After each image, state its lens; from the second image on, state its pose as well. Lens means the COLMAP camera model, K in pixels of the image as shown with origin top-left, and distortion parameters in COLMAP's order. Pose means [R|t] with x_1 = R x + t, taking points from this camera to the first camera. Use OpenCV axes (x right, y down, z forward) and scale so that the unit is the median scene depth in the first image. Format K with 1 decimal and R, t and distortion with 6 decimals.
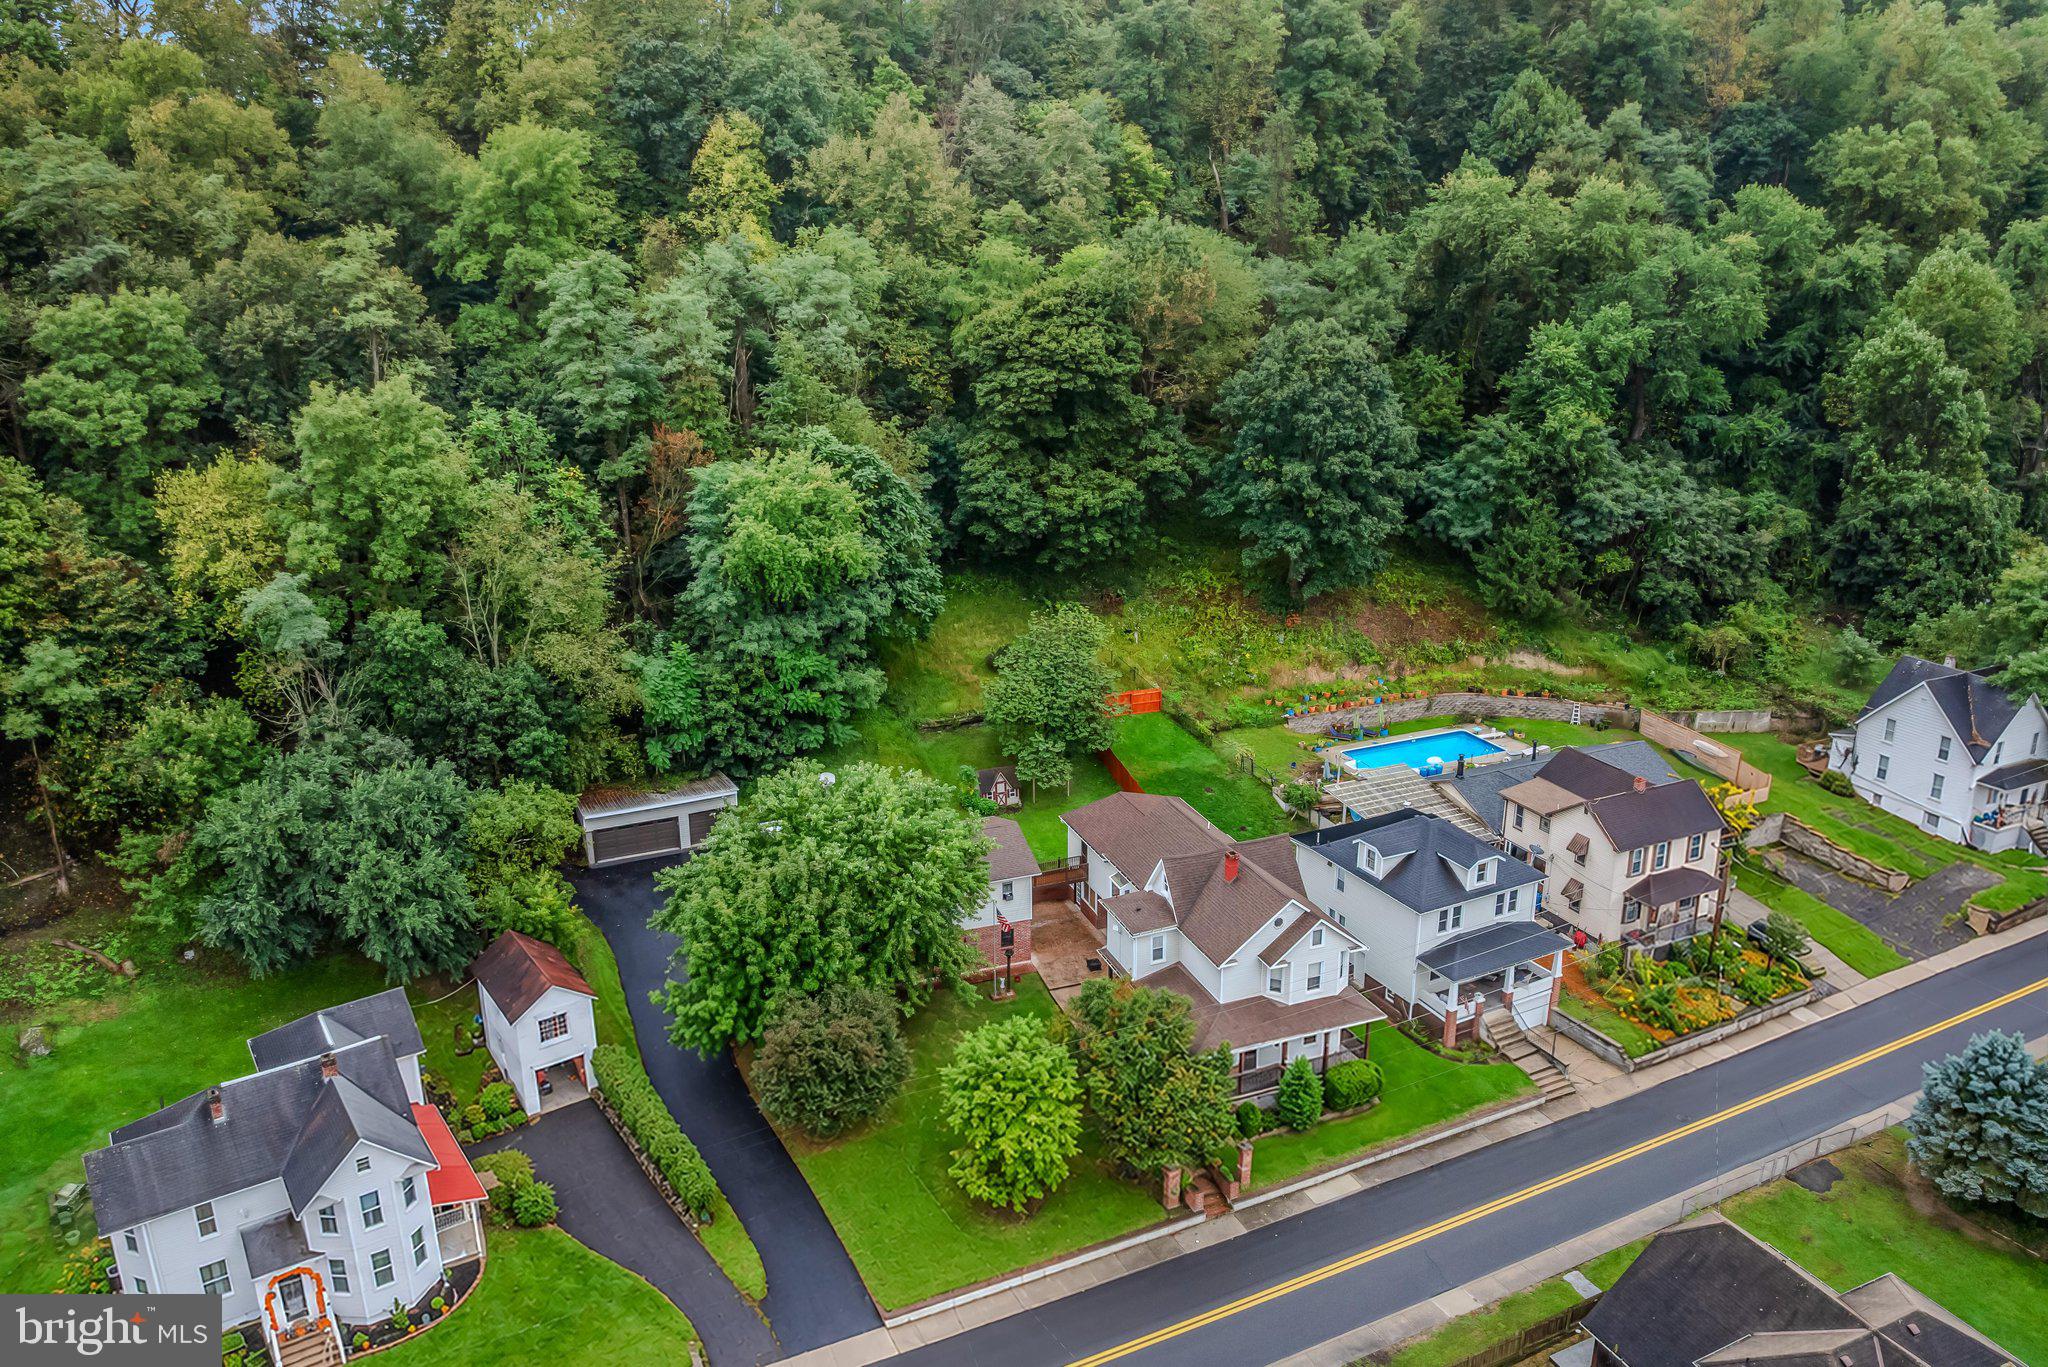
lens RADIAL K [[1487.7, 0, 1007.1], [0, 1487.7, 696.2], [0, 0, 1]] dist [-0.033189, -0.007729]
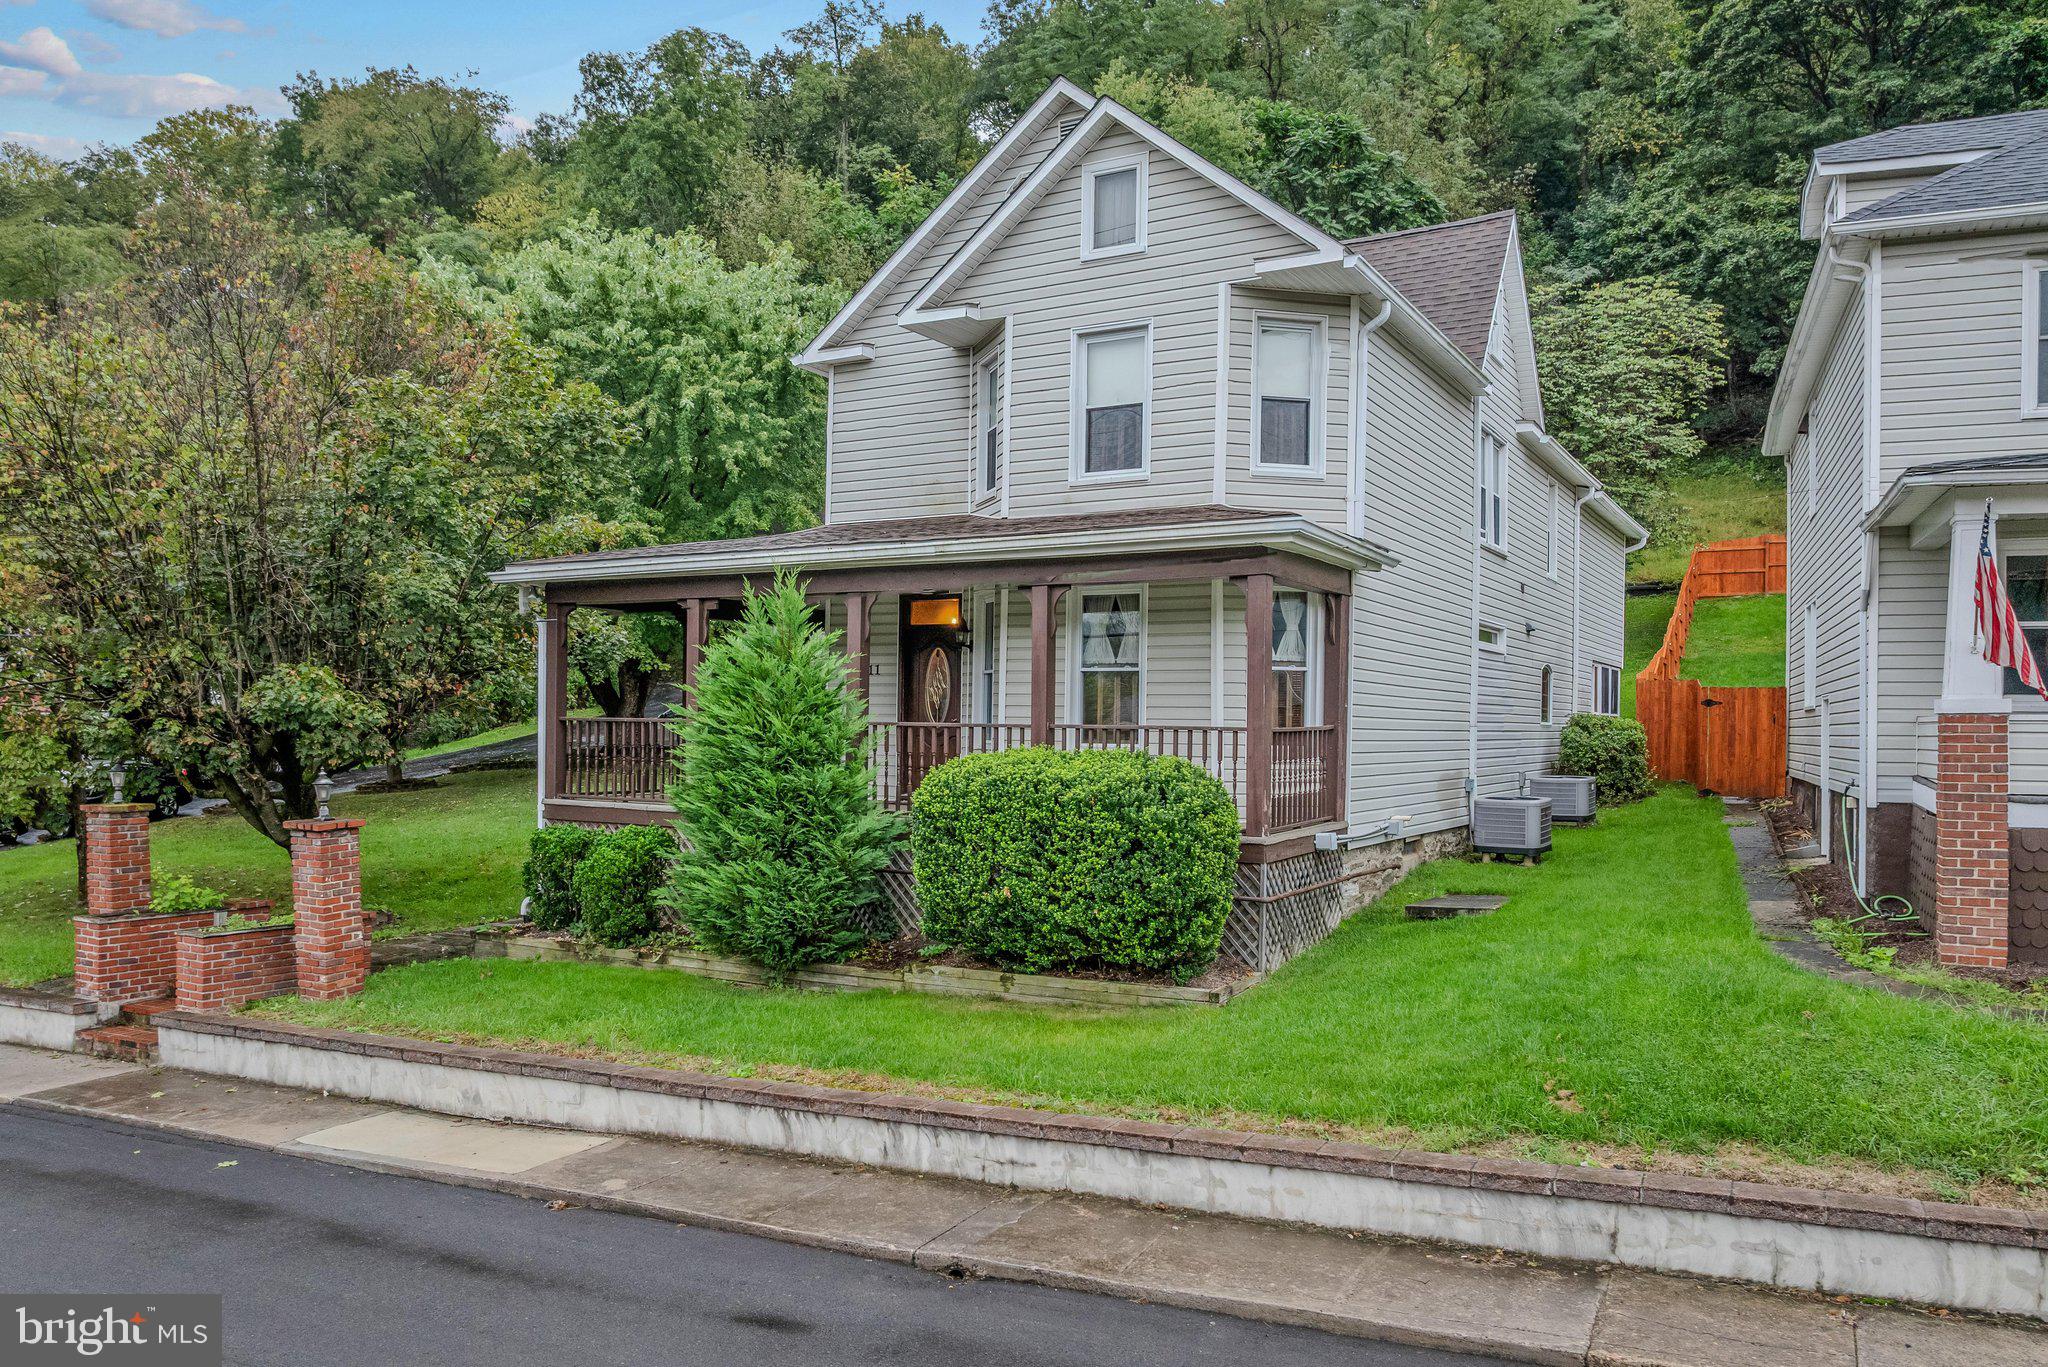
lens RADIAL K [[1487.7, 0, 1007.1], [0, 1487.7, 696.2], [0, 0, 1]] dist [-0.033189, -0.007729]
pose [[0.630093, 0.011753, -0.776431, 0.276920], [-0.284031, 0.934085, -0.216359, 0.211020], [0.722710, 0.356856, 0.591899, 0.646878]]
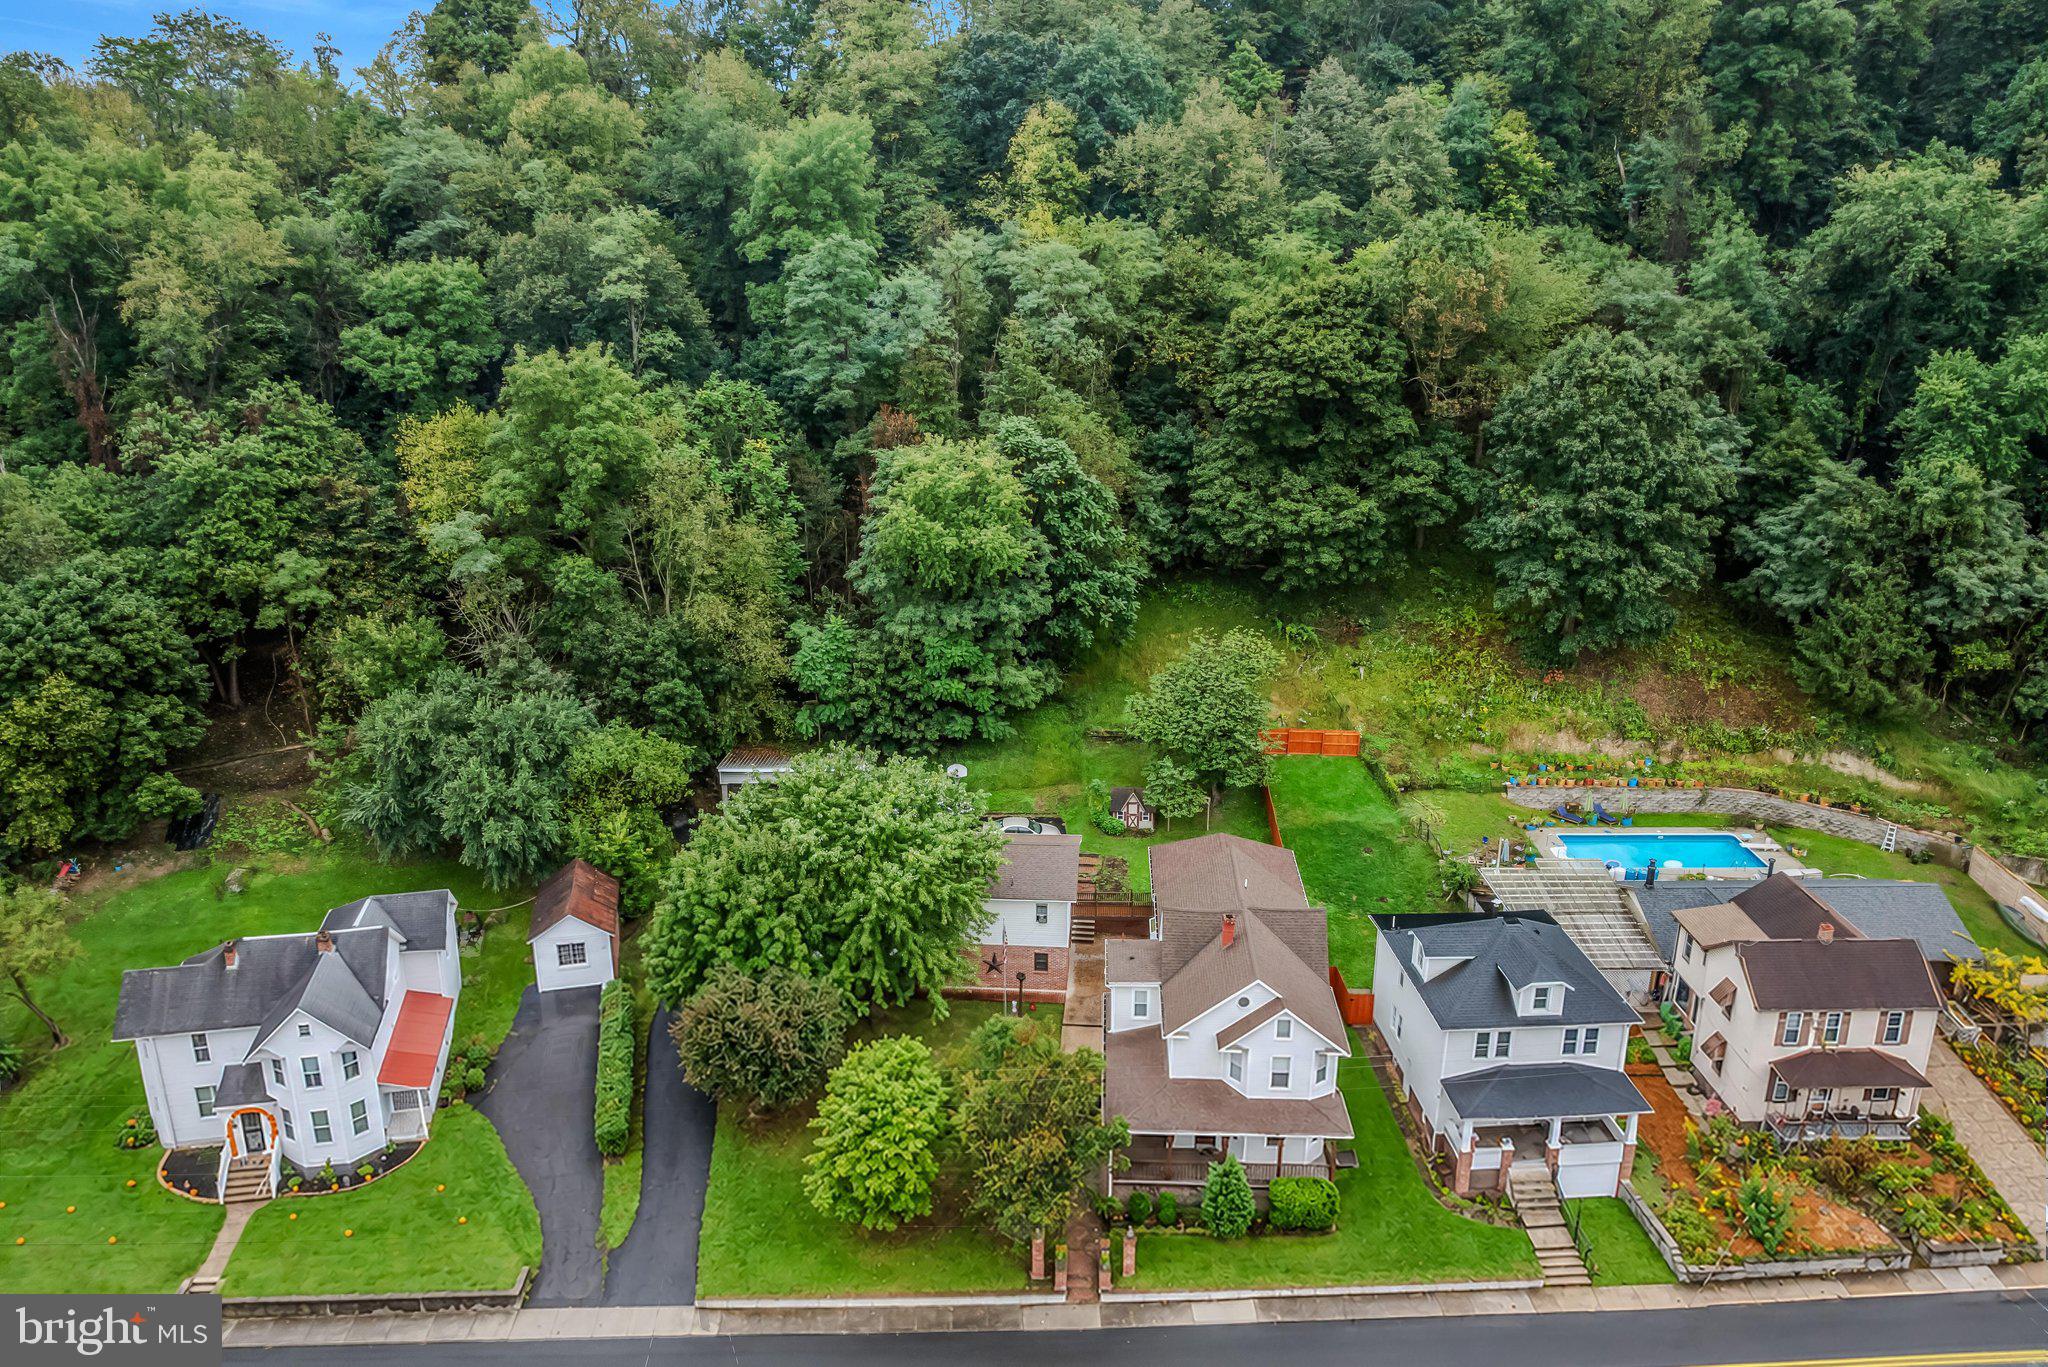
lens RADIAL K [[1487.7, 0, 1007.1], [0, 1487.7, 696.2], [0, 0, 1]] dist [-0.033189, -0.007729]
pose [[0.914152, 0.135595, -0.382022, 0.270477], [-0.134708, 0.990455, 0.029204, -0.025916], [0.382336, 0.024764, 0.923692, 0.091027]]
